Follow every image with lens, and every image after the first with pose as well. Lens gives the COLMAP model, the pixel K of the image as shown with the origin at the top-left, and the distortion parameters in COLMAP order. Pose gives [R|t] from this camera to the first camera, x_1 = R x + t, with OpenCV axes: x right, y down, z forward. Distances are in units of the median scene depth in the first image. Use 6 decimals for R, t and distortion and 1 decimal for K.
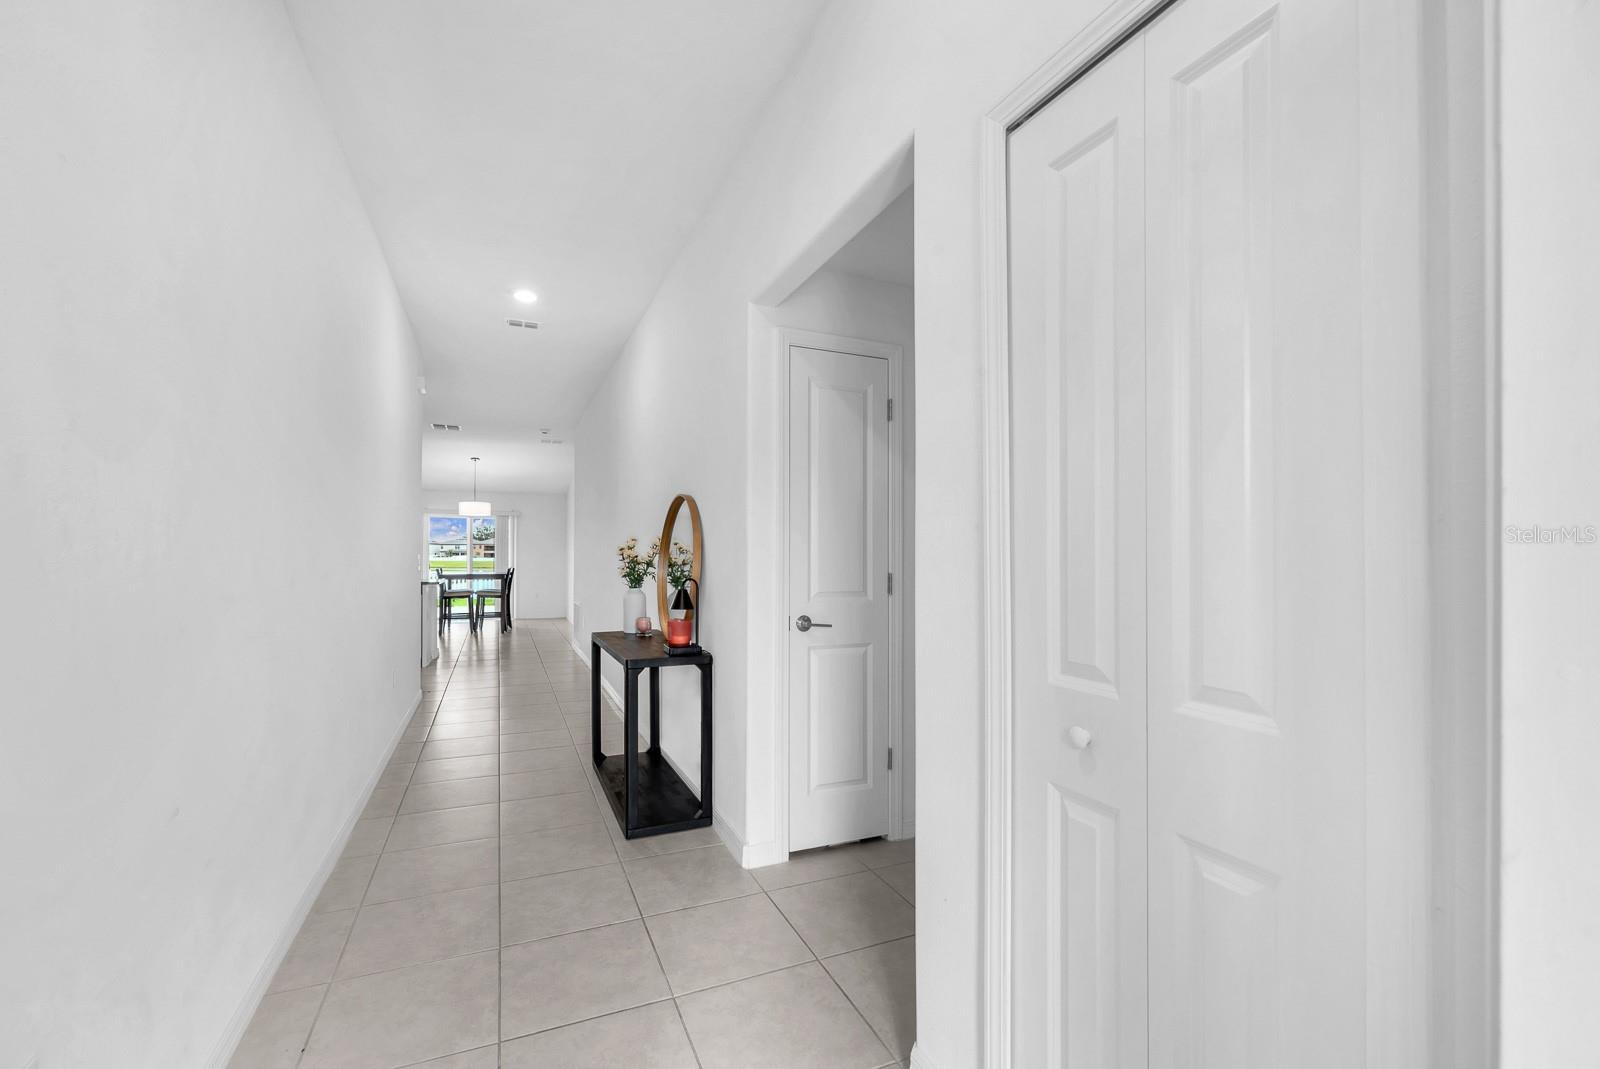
lens RADIAL K [[680.8, 0, 781.4], [0, 680.8, 550.0], [0, 0, 1]] dist [-0.001563, -0.000170]
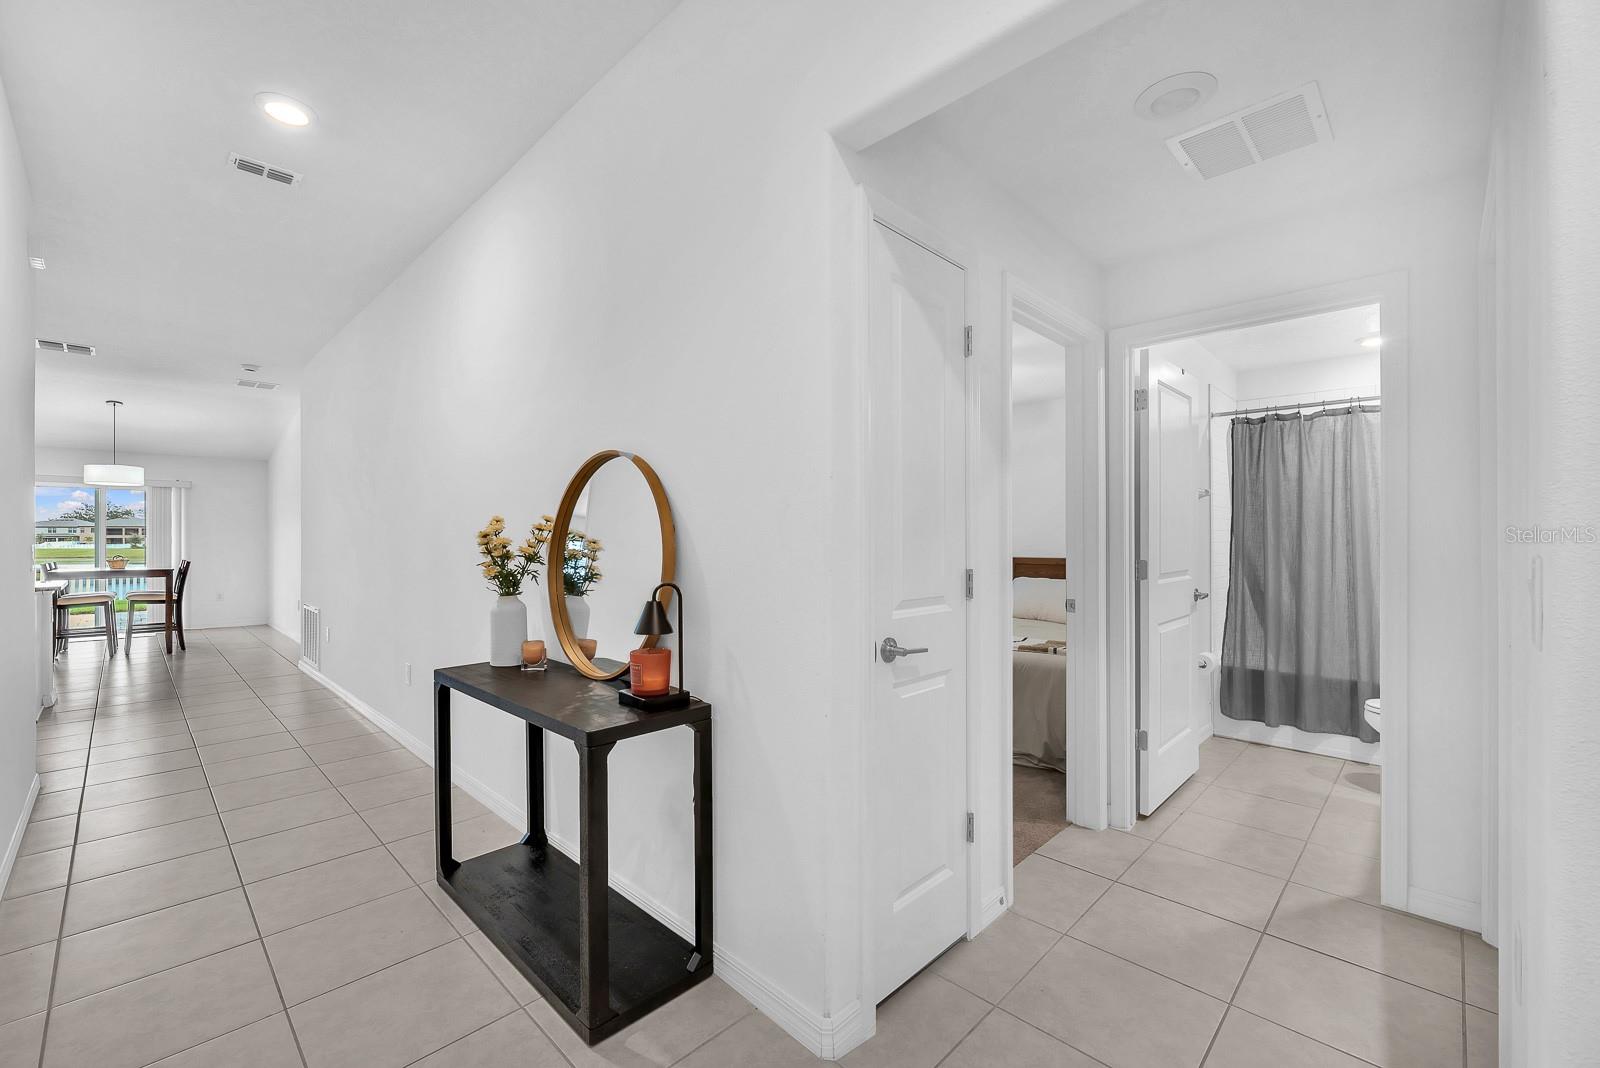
lens RADIAL K [[665.8, 0, 786.5], [0, 665.8, 537.0], [0, 0, 1]] dist [-0.002220, -0.000024]
pose [[0.923140, -0.006766, 0.384404, -0.210342], [0.003710, 0.999955, 0.008692, -0.004278], [-0.384446, -0.006598, 0.923124, 0.308997]]
